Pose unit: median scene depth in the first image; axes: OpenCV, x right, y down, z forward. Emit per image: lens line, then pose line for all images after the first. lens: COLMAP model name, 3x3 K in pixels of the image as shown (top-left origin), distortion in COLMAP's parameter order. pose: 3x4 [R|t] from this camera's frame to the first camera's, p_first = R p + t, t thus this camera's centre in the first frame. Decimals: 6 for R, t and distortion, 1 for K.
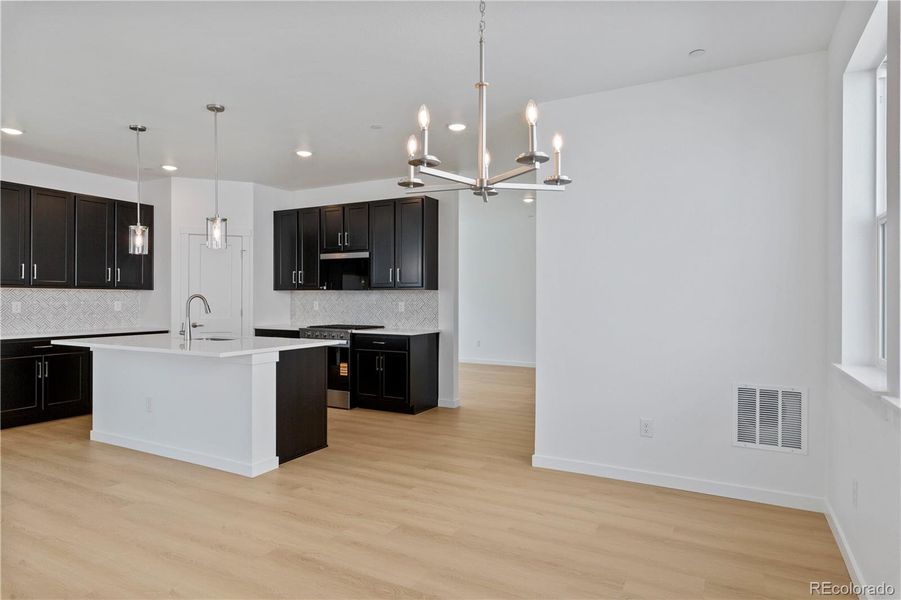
lens RADIAL K [[516.4, 0, 450.5], [0, 516.4, 300.0], [0, 0, 1]] dist [-0.001663, -0.000681]
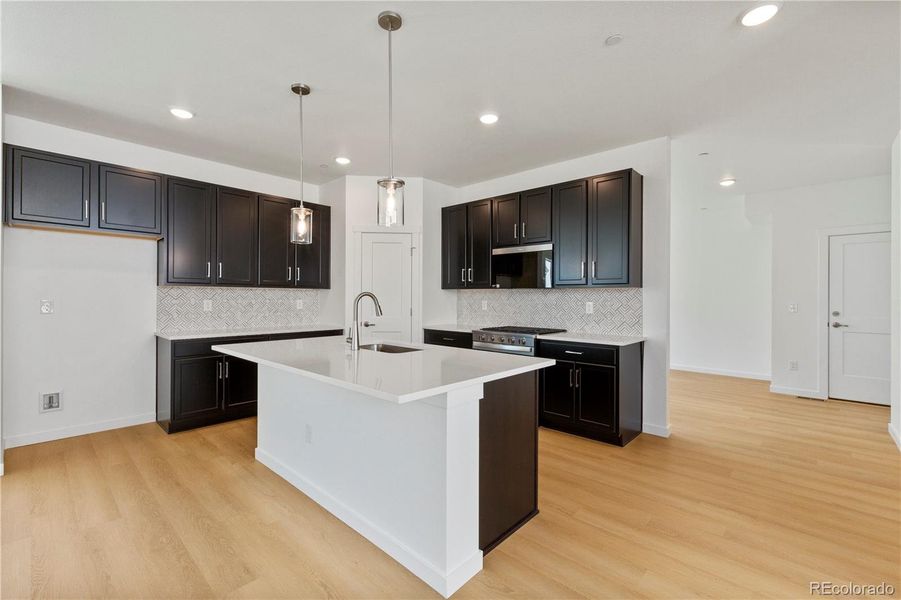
lens RADIAL K [[388.7, 0, 450.5], [0, 388.7, 300.0], [0, 0, 1]] dist [-0.000499, -0.000086]
pose [[0.966755, 0.003924, -0.255676, -0.157994], [-0.003202, 0.999990, 0.003240, -0.000931], [0.255686, -0.002313, 0.966757, 0.337206]]
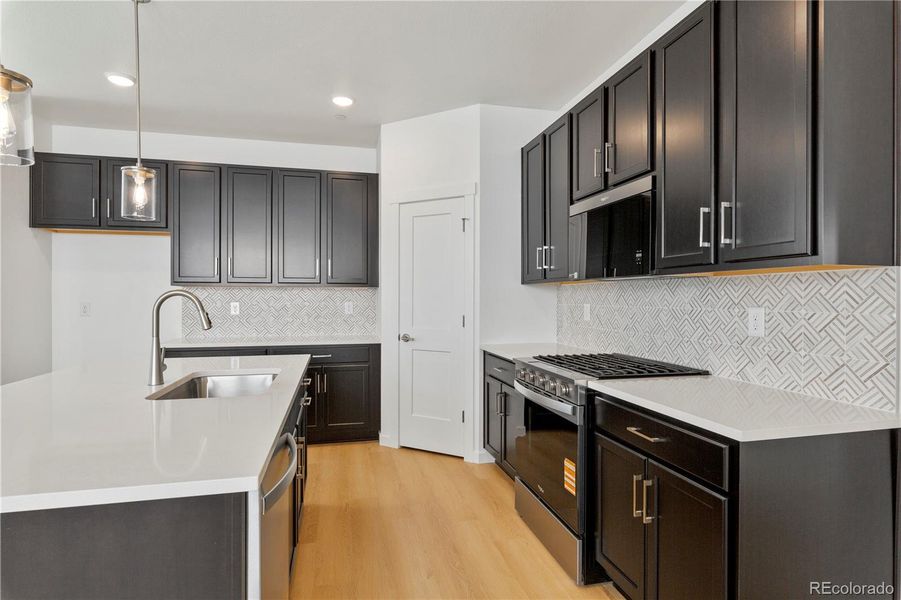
lens RADIAL K [[478.5, 0, 450.5], [0, 478.5, 300.0], [0, 0, 1]] dist [0.021692, 0.000154]
pose [[0.666440, 0.001204, -0.745558, 0.008400], [-0.000915, 0.999999, 0.000797, -0.001566], [0.745558, 0.000151, 0.666441, 0.658710]]
